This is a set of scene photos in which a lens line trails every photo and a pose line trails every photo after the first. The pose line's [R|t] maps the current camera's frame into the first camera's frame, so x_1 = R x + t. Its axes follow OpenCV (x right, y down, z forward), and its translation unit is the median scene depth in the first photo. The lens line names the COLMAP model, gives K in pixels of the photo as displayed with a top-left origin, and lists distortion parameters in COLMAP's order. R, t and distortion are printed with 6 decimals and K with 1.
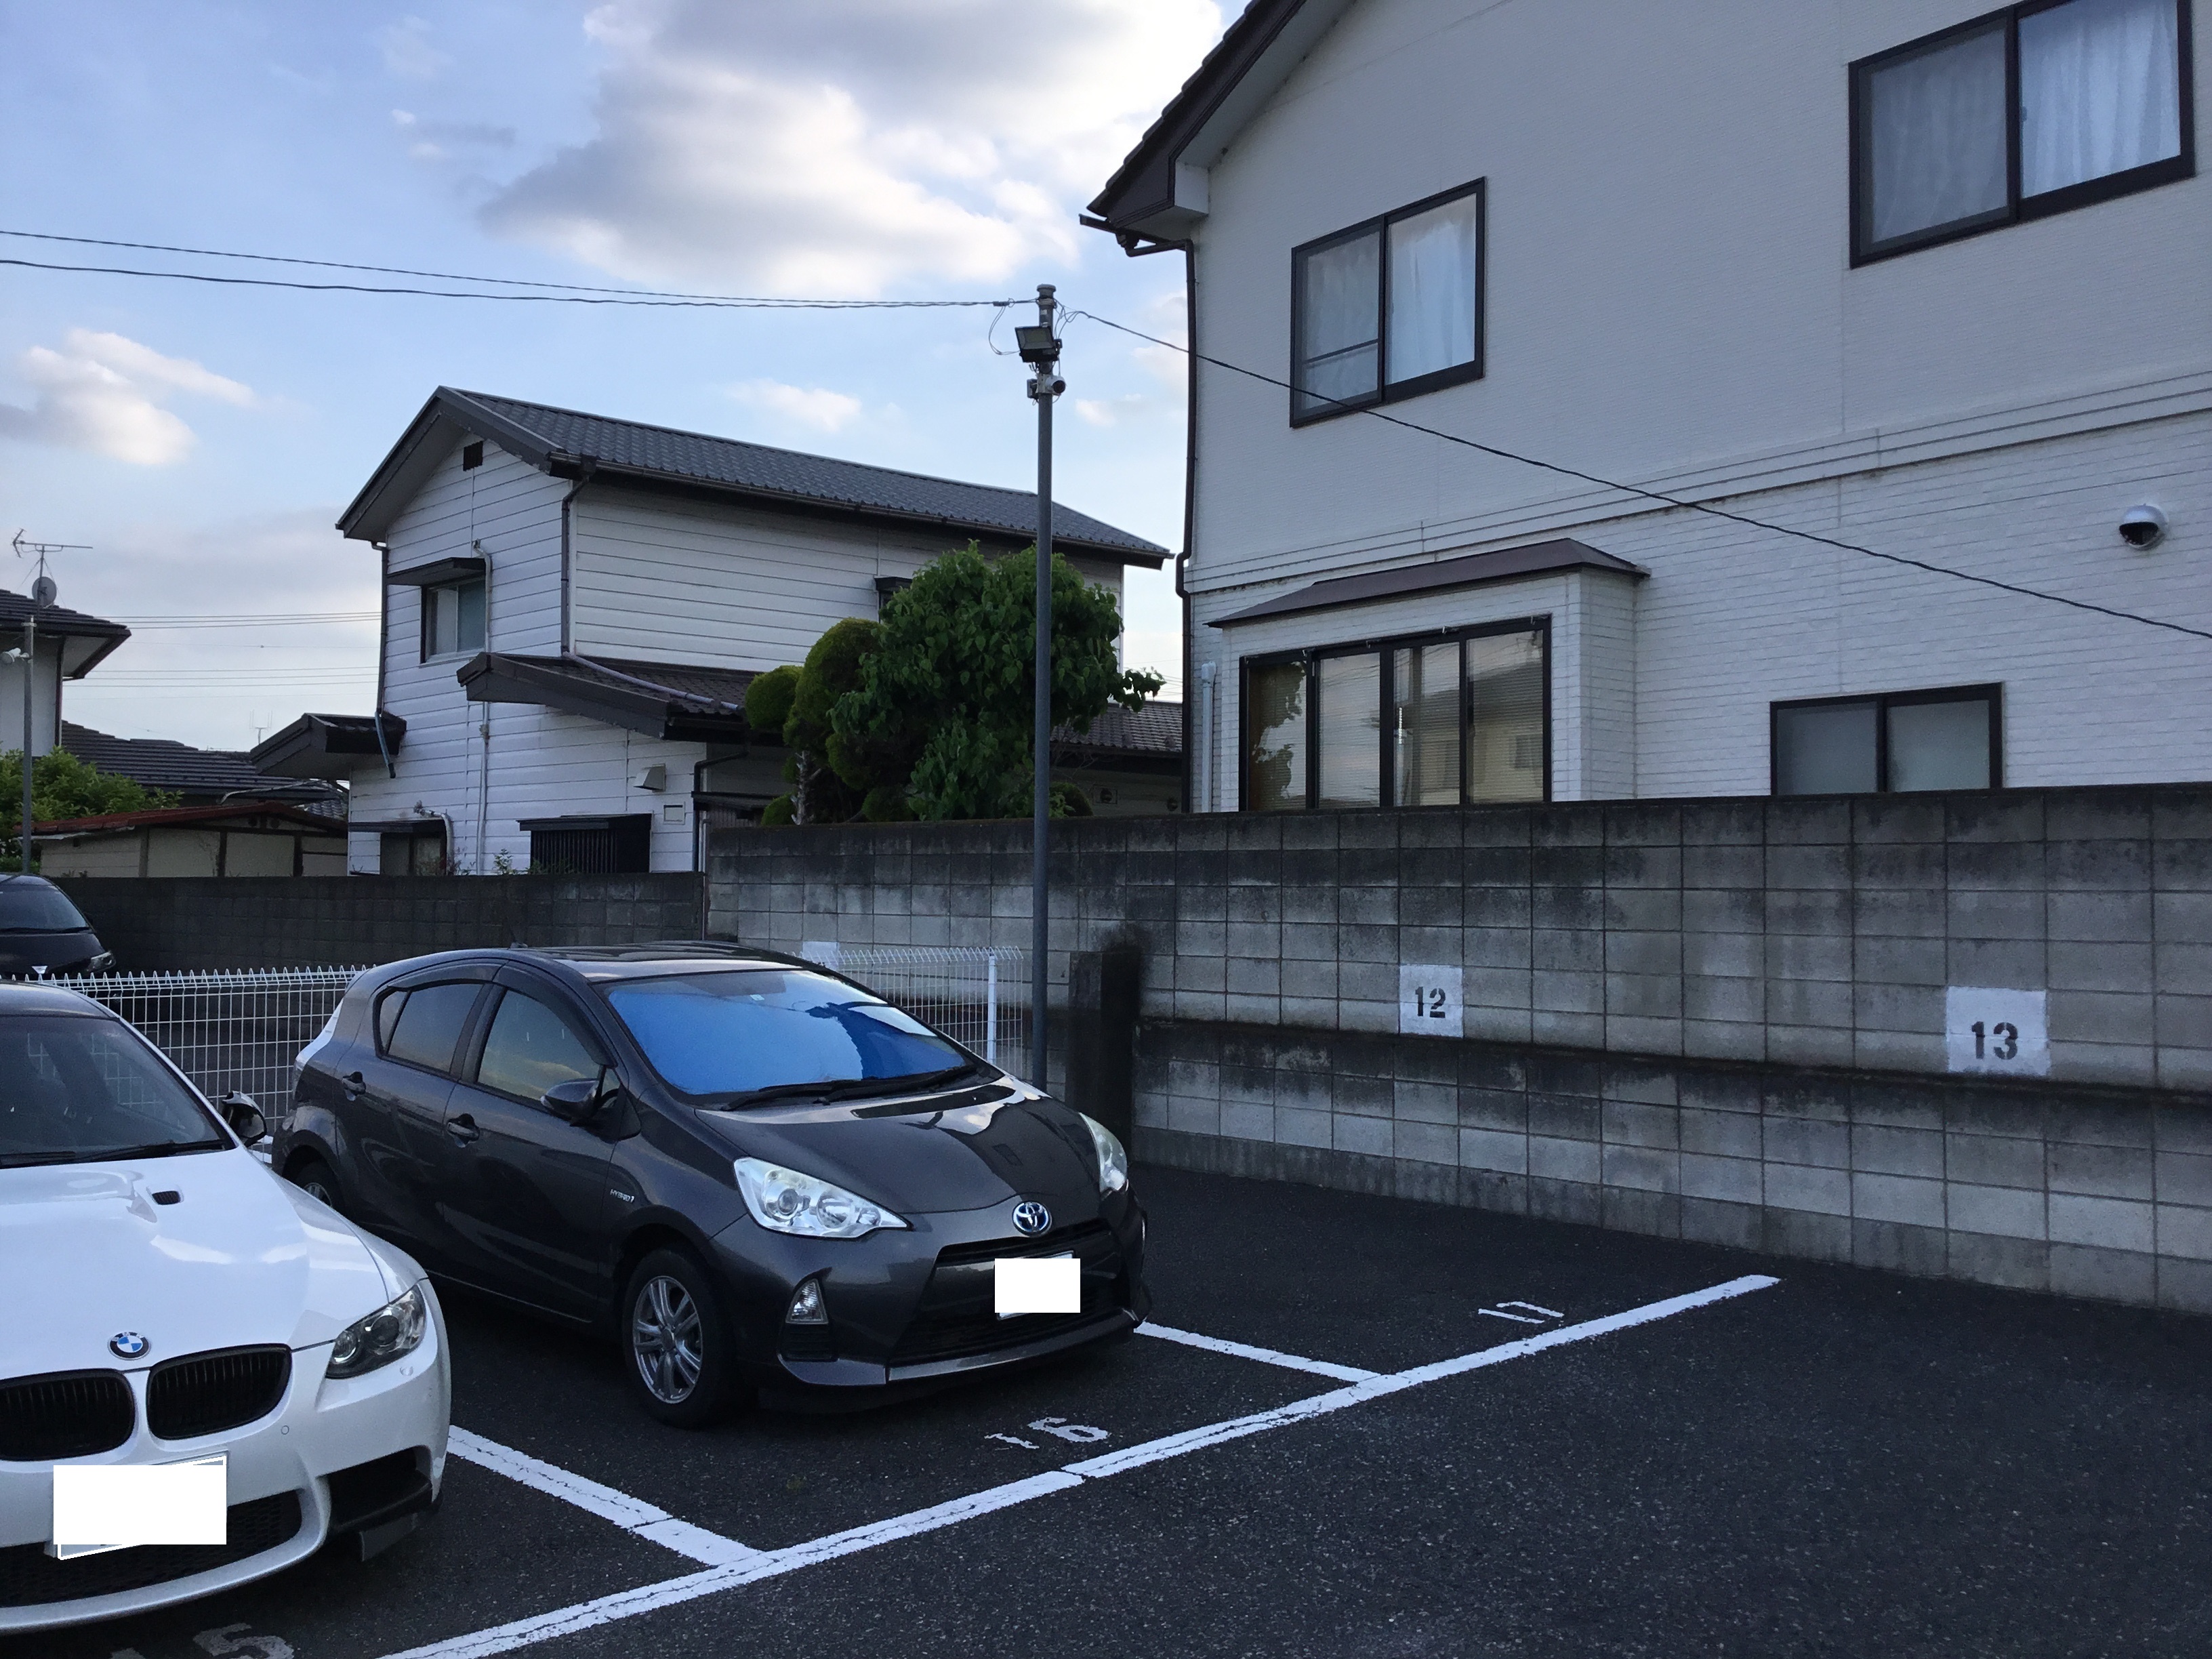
lens RADIAL K [[1968.5, 0, 1105.2], [0, 1968.5, 831.8], [0, 0, 1]] dist [0.010453, -0.006742]
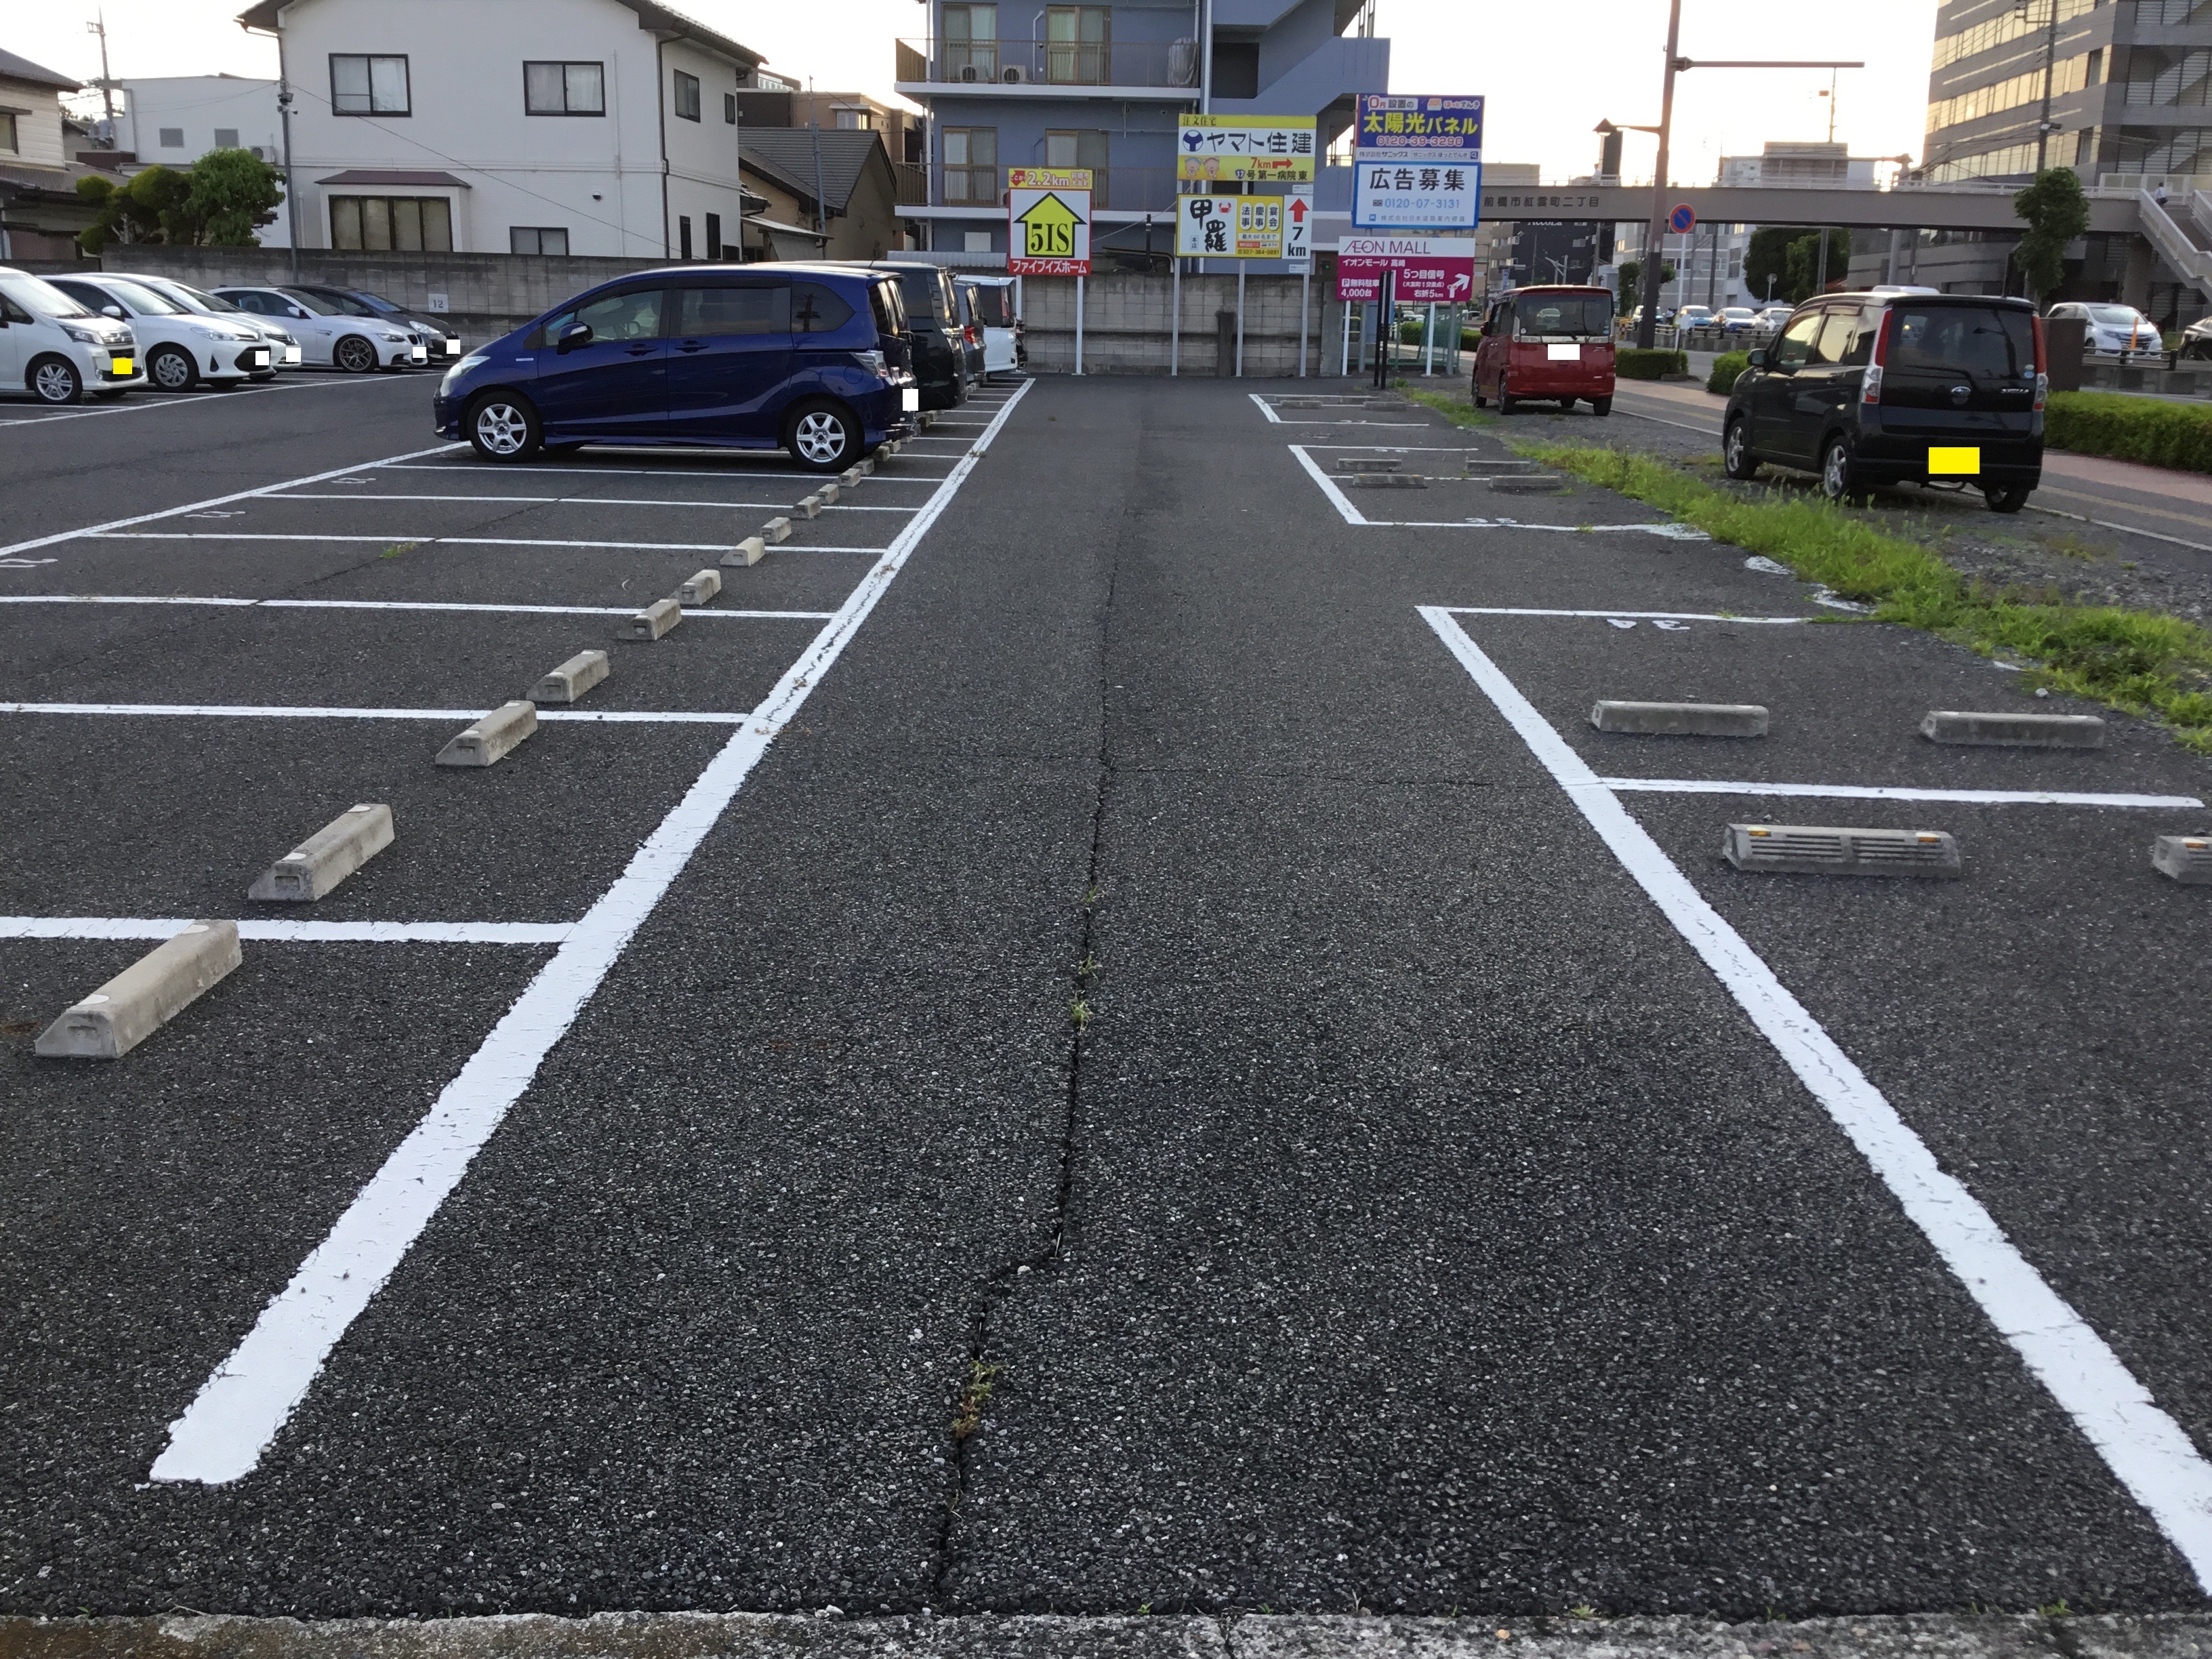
lens RADIAL K [[1968.5, 0, 1104.7], [0, 1968.5, 828.8], [0, 0, 1]] dist [0.010453, -0.006742]
pose [[0.675432, -0.181841, 0.714651, -1.912858], [-0.041515, 0.958206, 0.283050, -0.077374], [-0.736253, -0.220850, 0.639654, -2.692116]]
